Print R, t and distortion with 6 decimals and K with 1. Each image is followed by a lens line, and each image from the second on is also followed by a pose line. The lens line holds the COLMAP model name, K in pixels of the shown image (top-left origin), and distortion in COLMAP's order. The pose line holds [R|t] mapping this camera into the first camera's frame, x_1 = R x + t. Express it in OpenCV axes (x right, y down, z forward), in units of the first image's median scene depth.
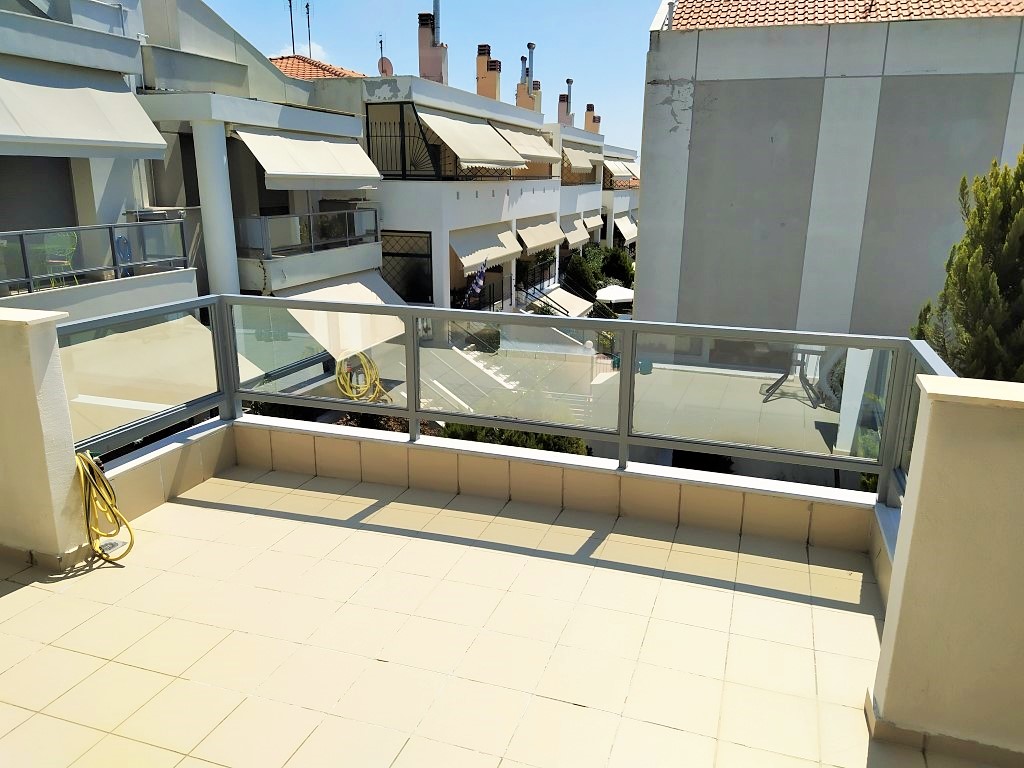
lens RADIAL K [[765.1, 0, 507.2], [0, 765.1, 388.8], [0, 0, 1]] dist [0.044792, -0.024311]
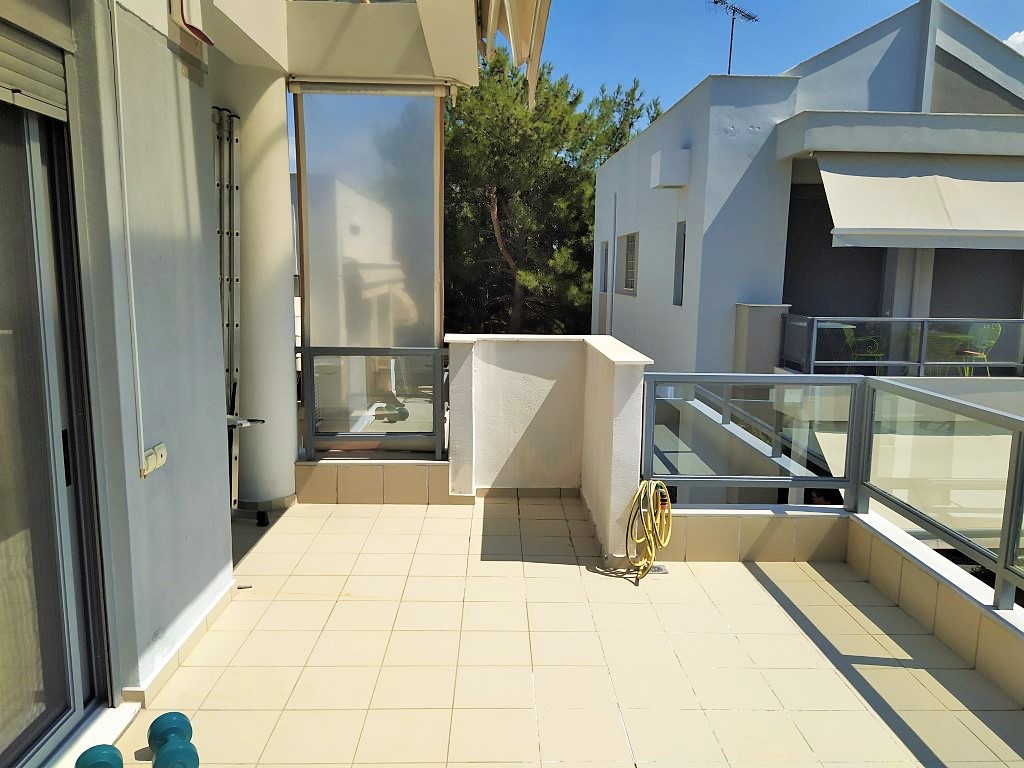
lens RADIAL K [[765.1, 0, 508.7], [0, 765.1, 387.8], [0, 0, 1]] dist [0.044792, -0.024311]
pose [[0.340335, 0.143334, -0.929316, 0.317100], [-0.260043, 0.964116, 0.053468, -0.043222], [0.903632, 0.223465, 0.365395, 0.255022]]
